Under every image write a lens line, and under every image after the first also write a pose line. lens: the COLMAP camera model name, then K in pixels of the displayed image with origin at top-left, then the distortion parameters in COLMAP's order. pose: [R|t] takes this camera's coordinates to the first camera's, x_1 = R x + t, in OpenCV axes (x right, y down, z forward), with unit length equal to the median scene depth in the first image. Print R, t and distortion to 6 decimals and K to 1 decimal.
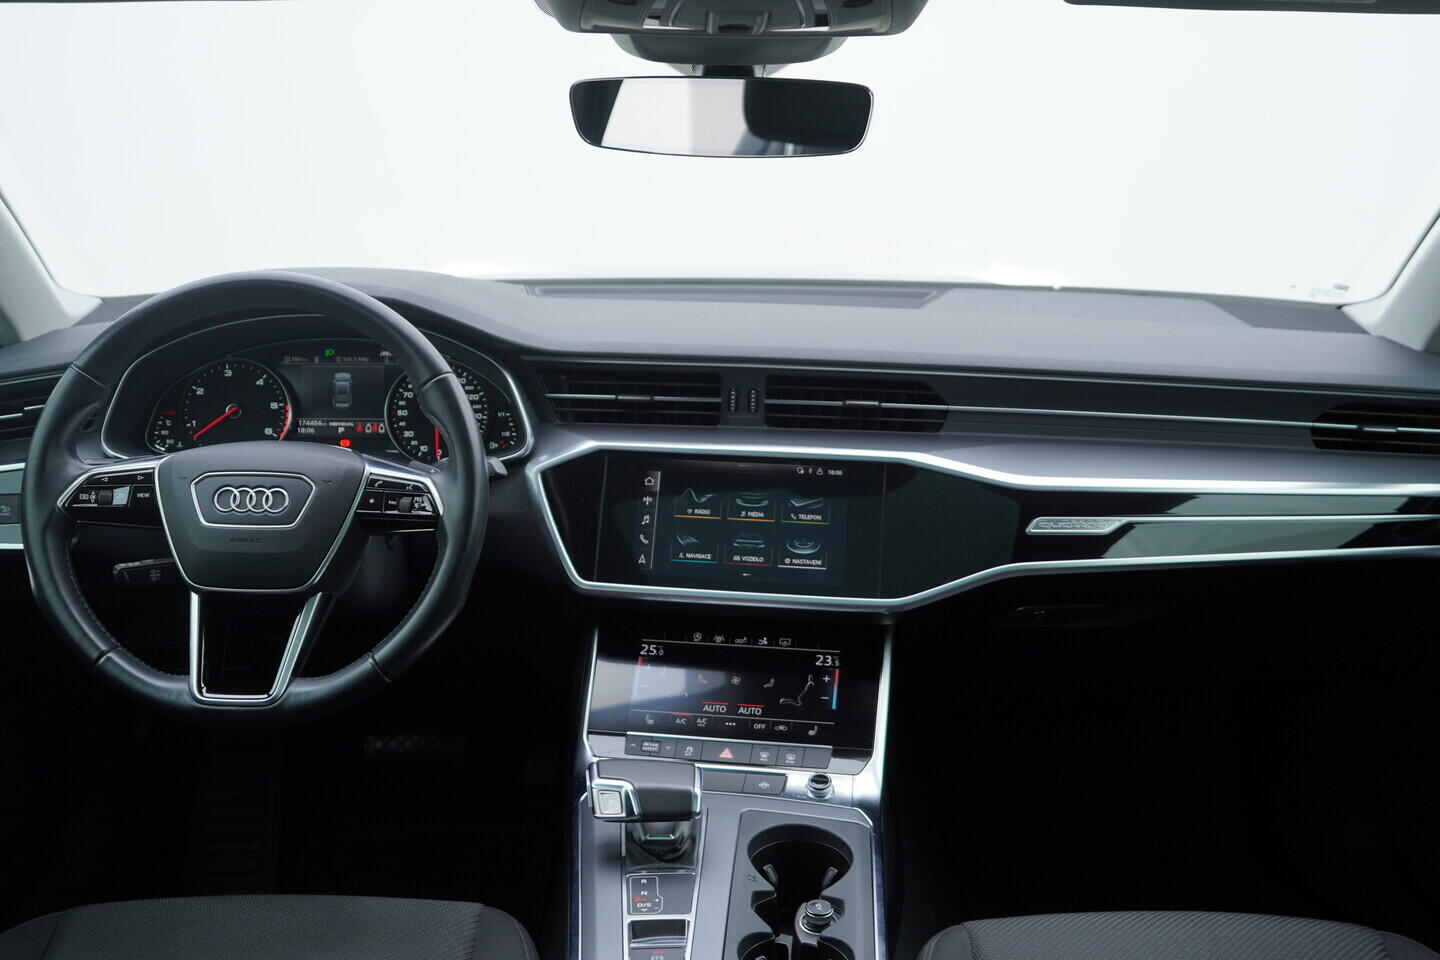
lens RADIAL K [[1478.7, 0, 718.5], [0, 1478.7, 486.8], [0, 0, 1]] dist [0.002804, 0.000000]
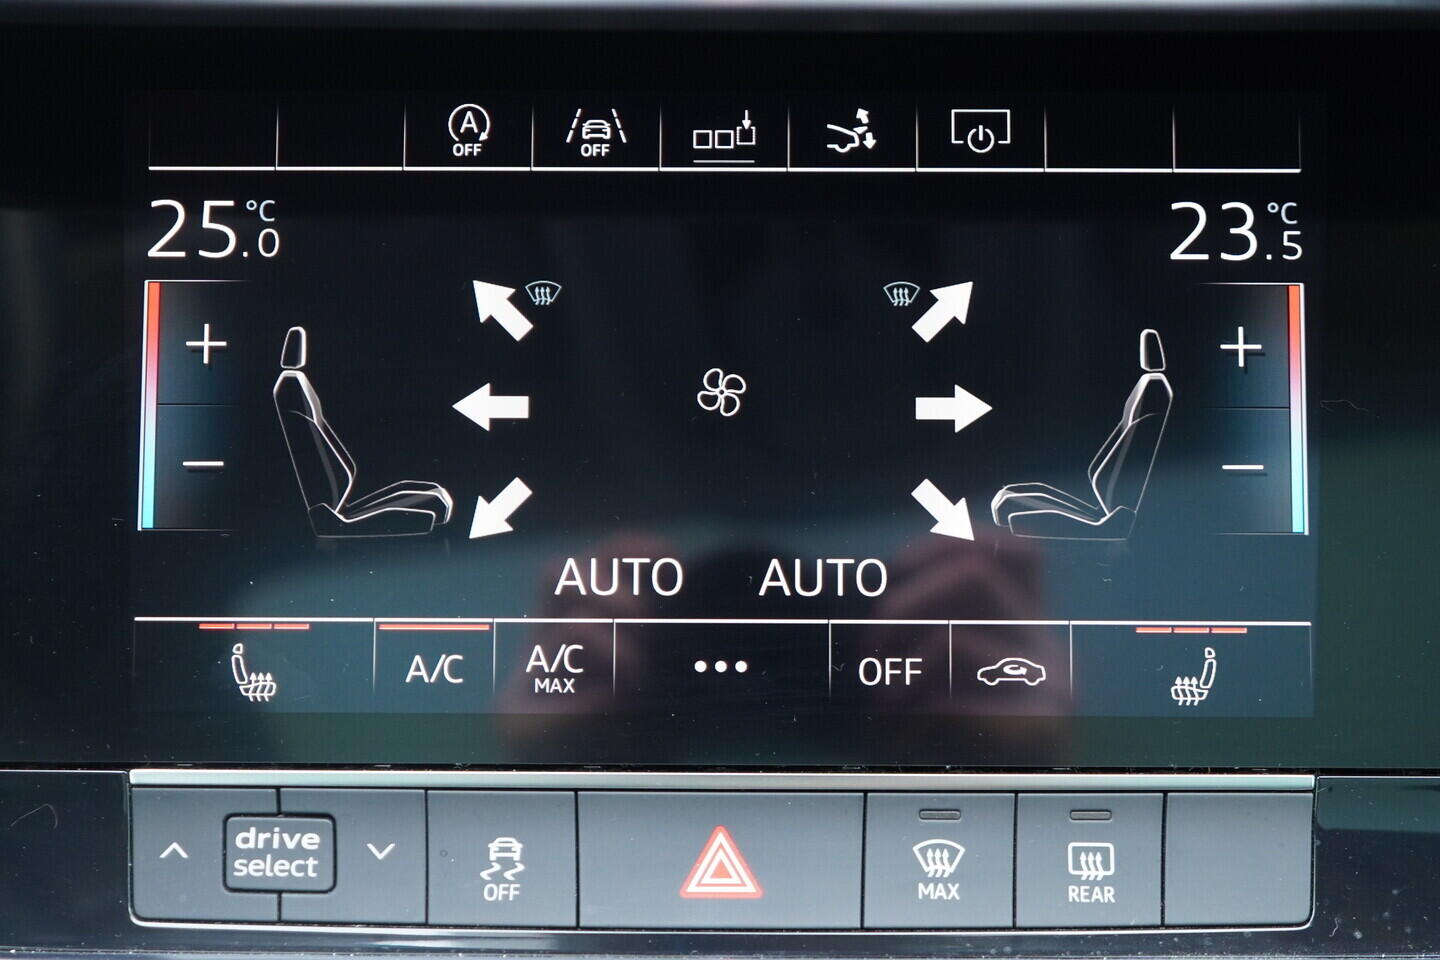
lens RADIAL K [[1478.7, 0, 719.5], [0, 1478.7, 477.8], [0, 0, 1]] dist [0.002804, 0.000000]
pose [[0.989256, -0.110258, 0.096003, -0.006385], [0.045145, 0.854962, 0.516722, 0.049748], [-0.139051, -0.506836, 0.850754, 0.851029]]
